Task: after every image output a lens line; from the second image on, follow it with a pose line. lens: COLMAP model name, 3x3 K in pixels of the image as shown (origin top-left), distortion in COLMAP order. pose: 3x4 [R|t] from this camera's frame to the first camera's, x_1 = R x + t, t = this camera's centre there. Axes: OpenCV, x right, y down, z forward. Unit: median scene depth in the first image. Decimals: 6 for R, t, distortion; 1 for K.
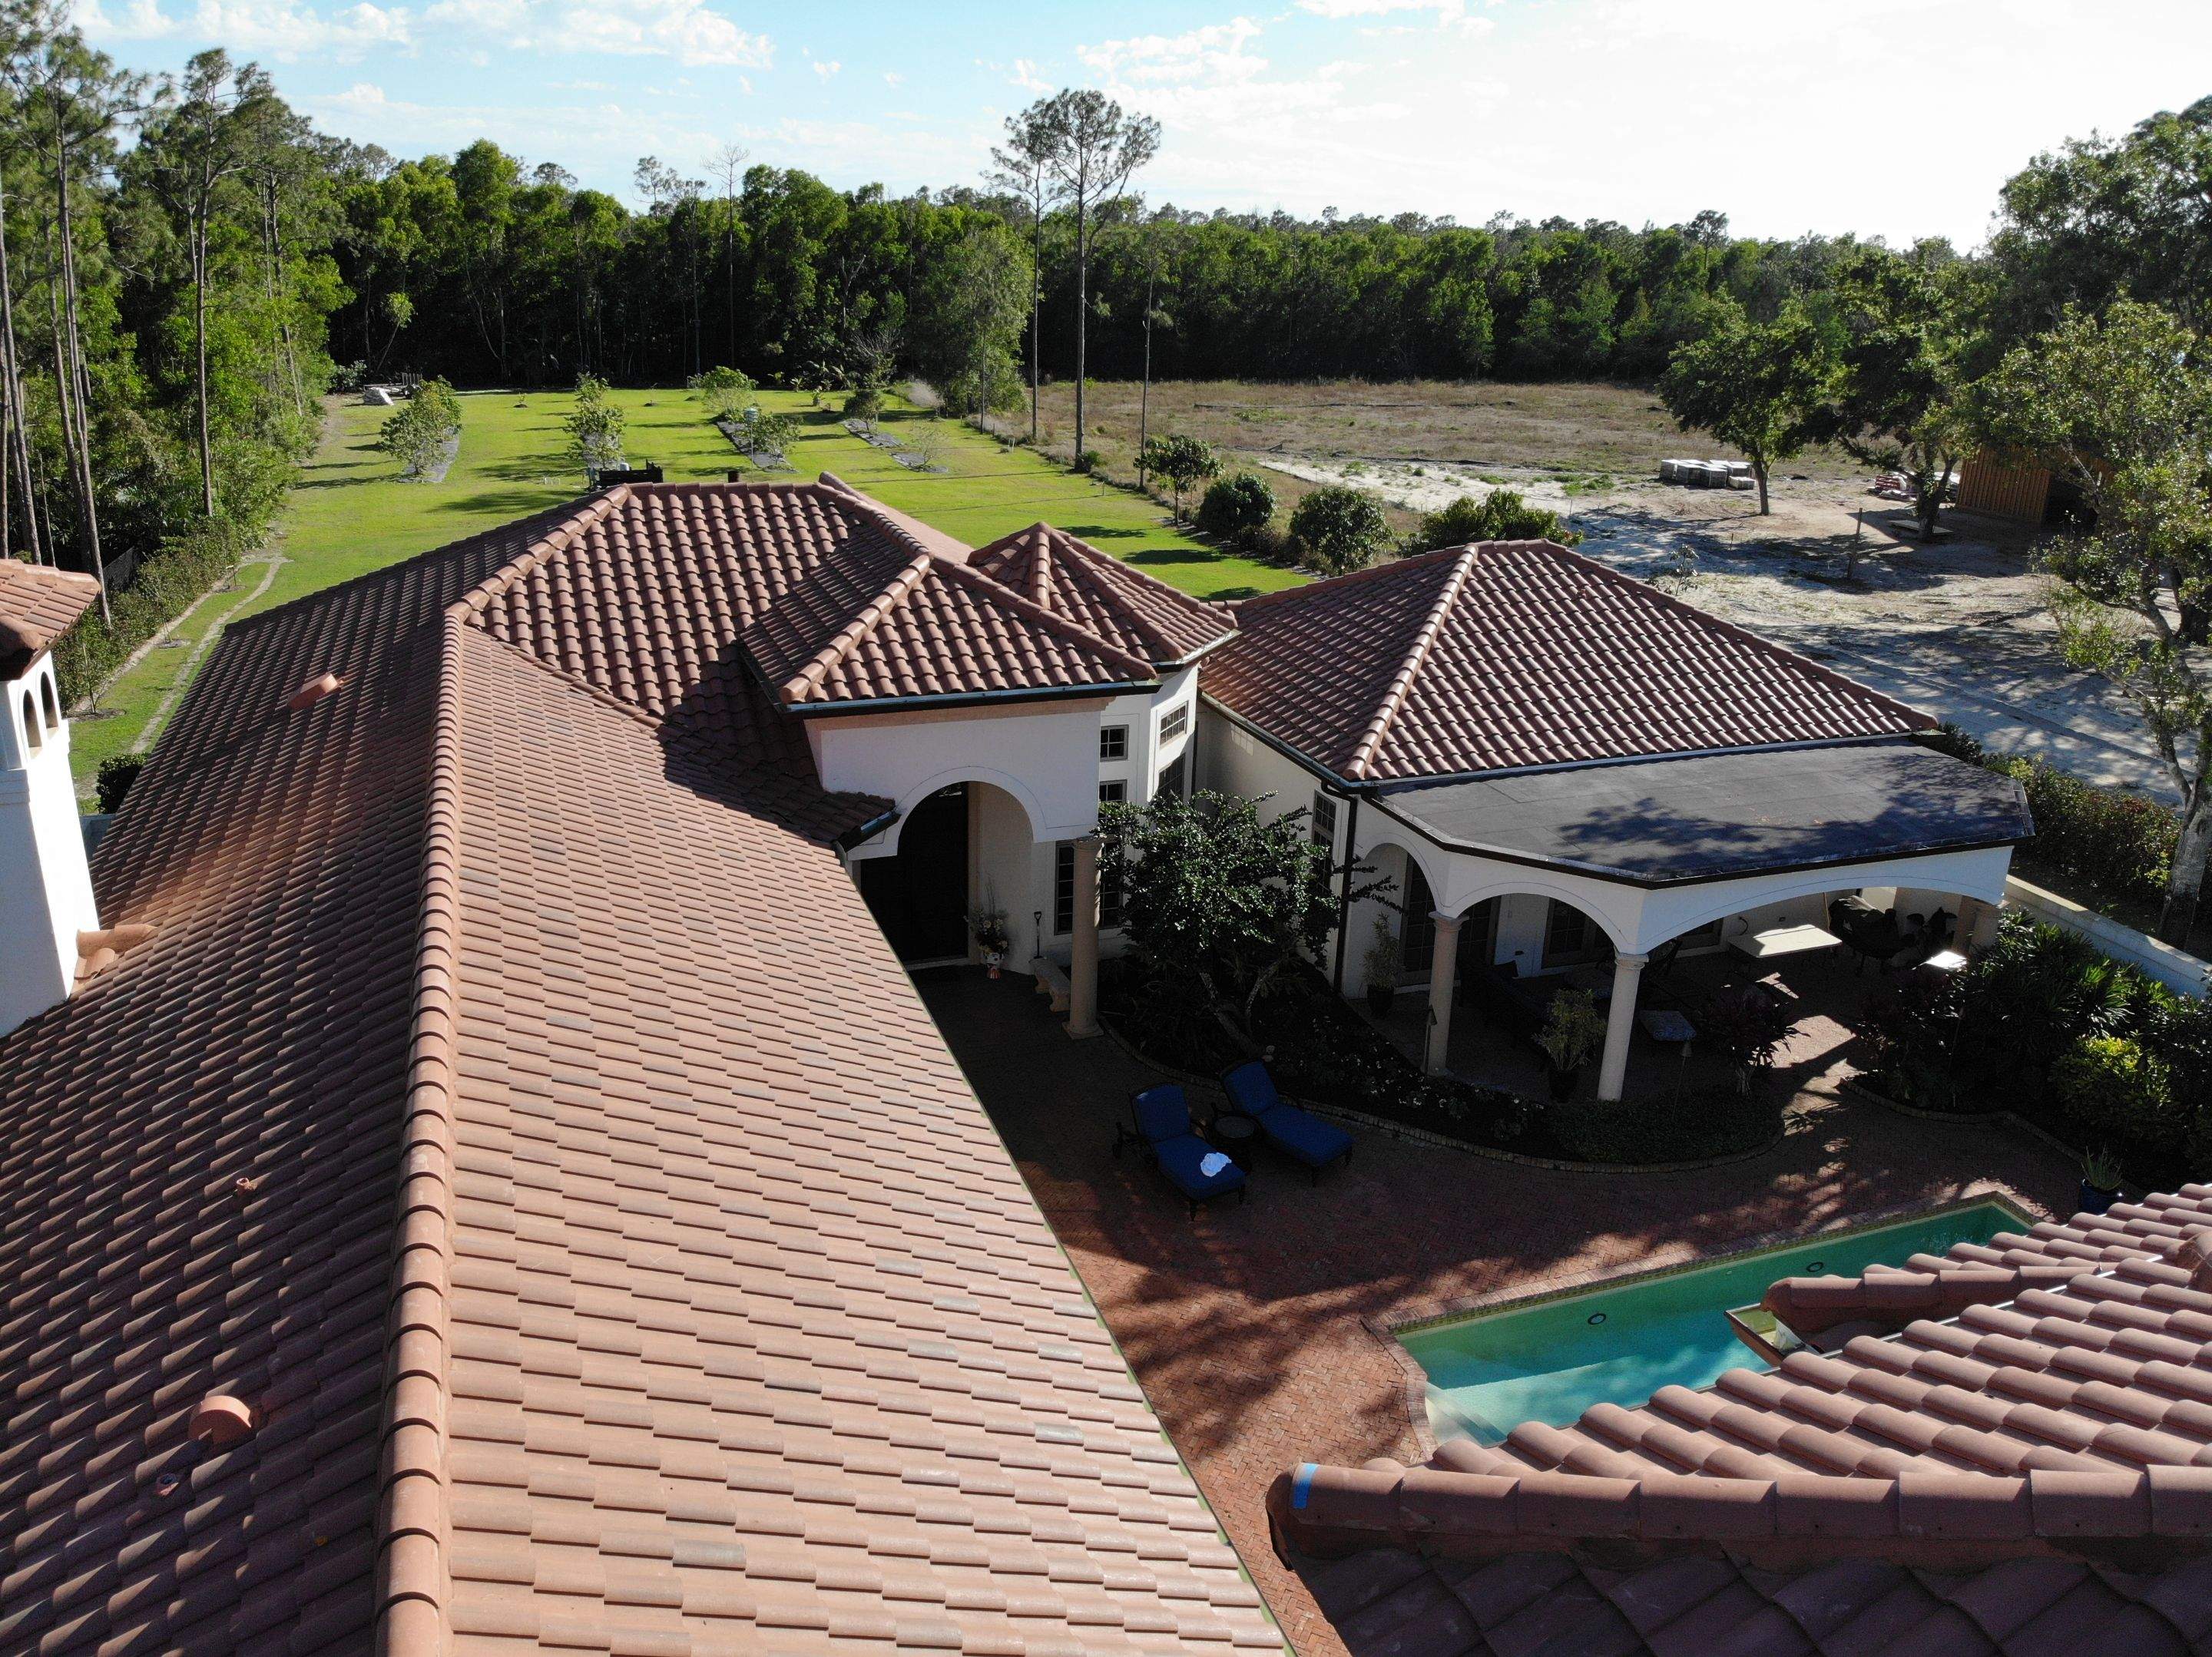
lens RADIAL K [[1607.7, 0, 1108.5], [0, 1607.7, 843.1], [0, 0, 1]] dist [0.076145, -0.180872]
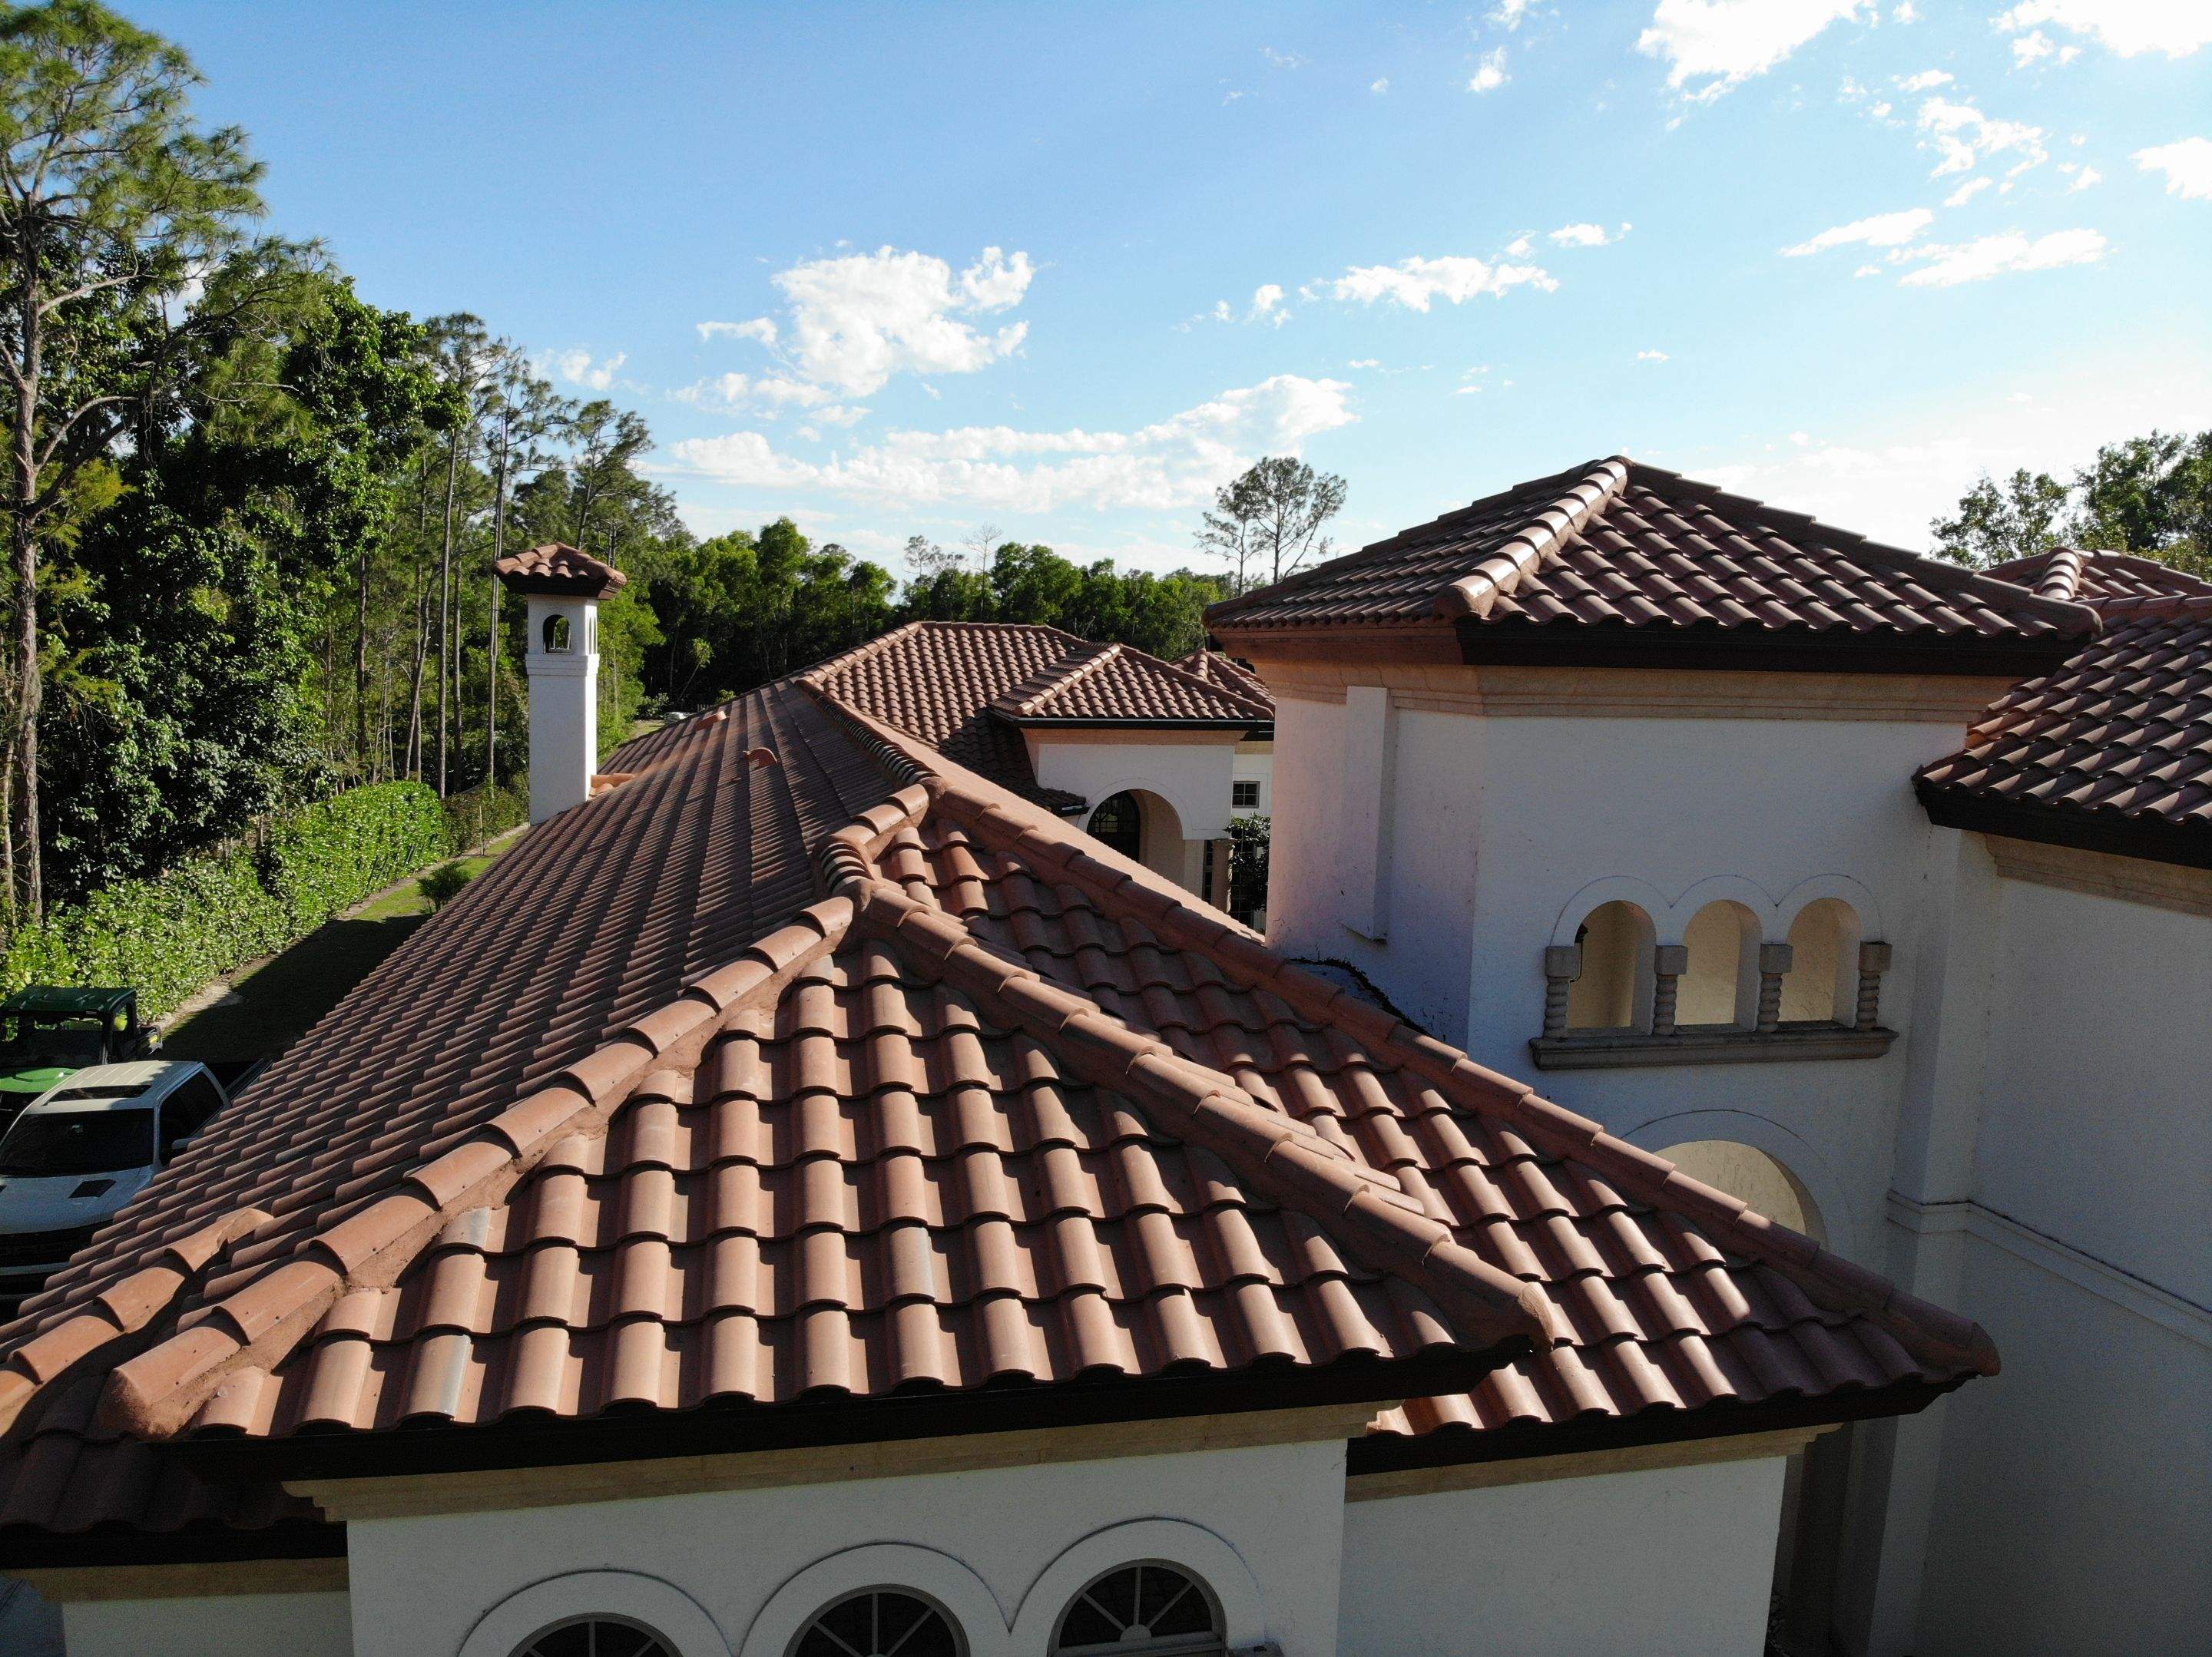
lens RADIAL K [[1607.7, 0, 1111.5], [0, 1607.7, 826.0], [0, 0, 1]] dist [0.076145, -0.180872]
pose [[0.991347, 0.012648, -0.130654, 0.062136], [-0.043706, 0.970358, -0.237687, 0.280462], [0.123775, 0.241340, 0.962515, -0.307831]]
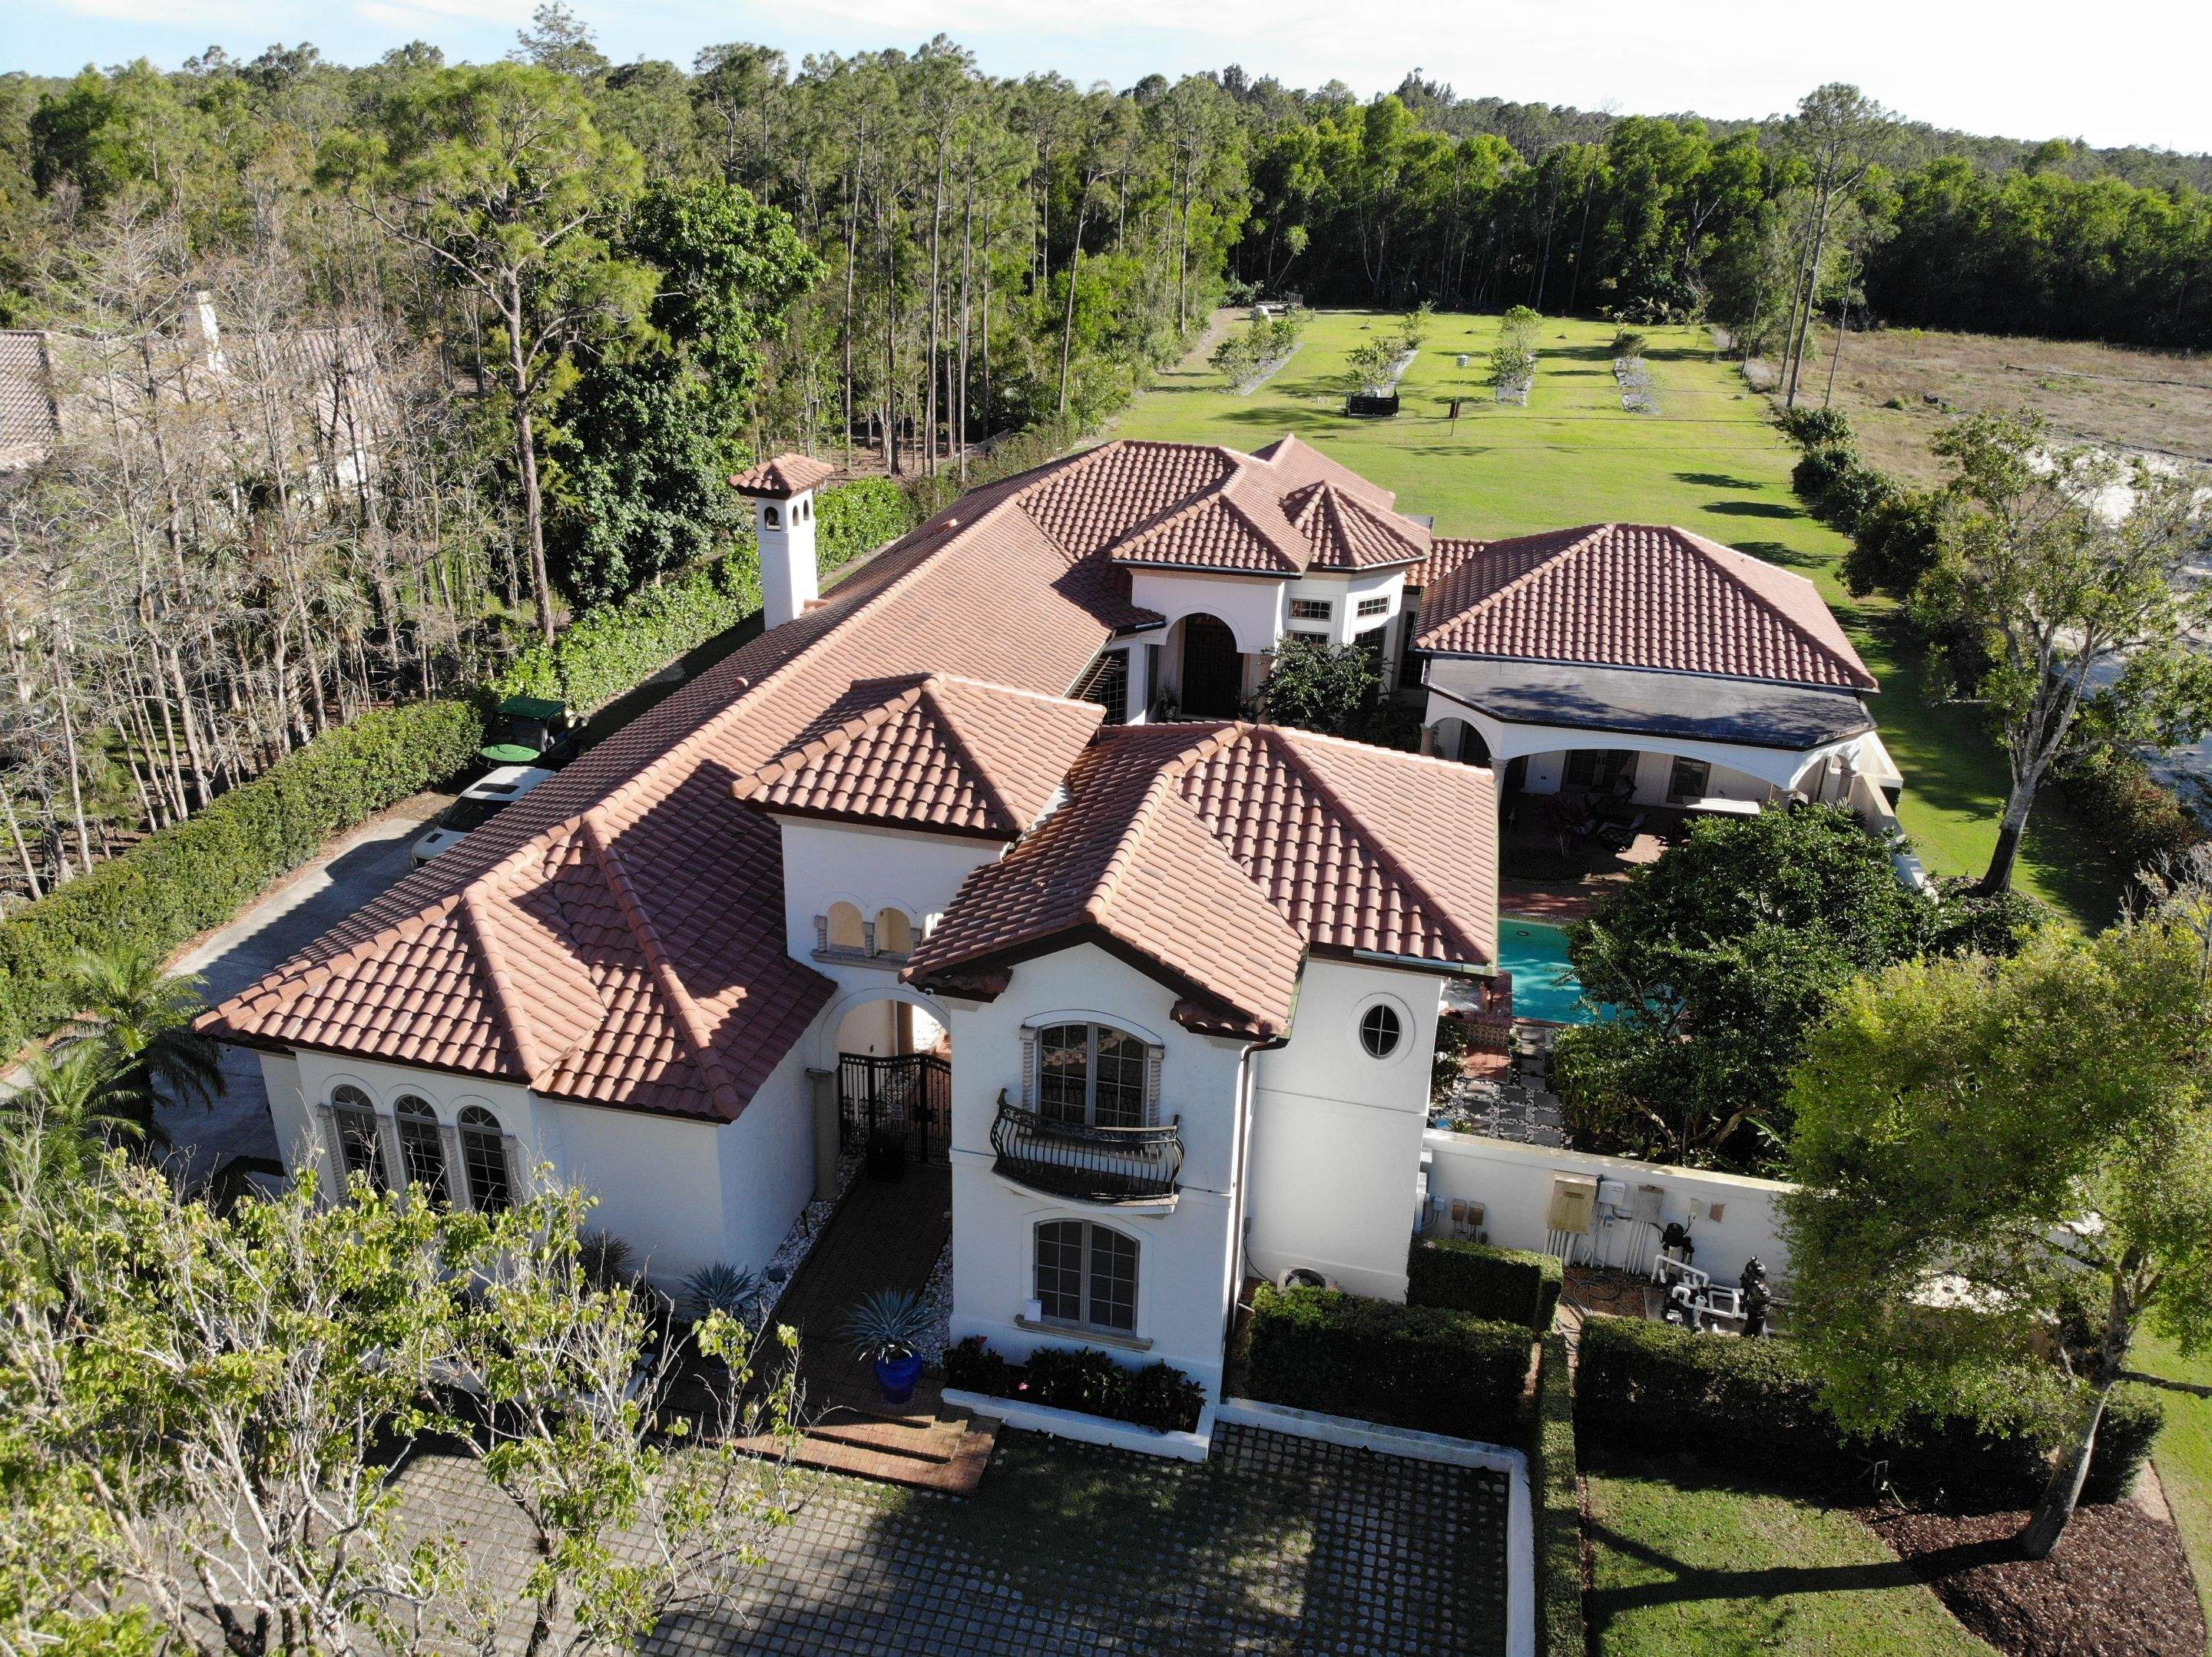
lens RADIAL K [[1607.7, 0, 1106.0], [0, 1607.7, 826.9], [0, 0, 1]] dist [0.076145, -0.180872]
pose [[0.840306, 0.215649, -0.497374, 0.711343], [-0.189775, 0.976438, 0.102737, 0.033274], [0.507810, 0.008058, 0.861432, -0.628864]]
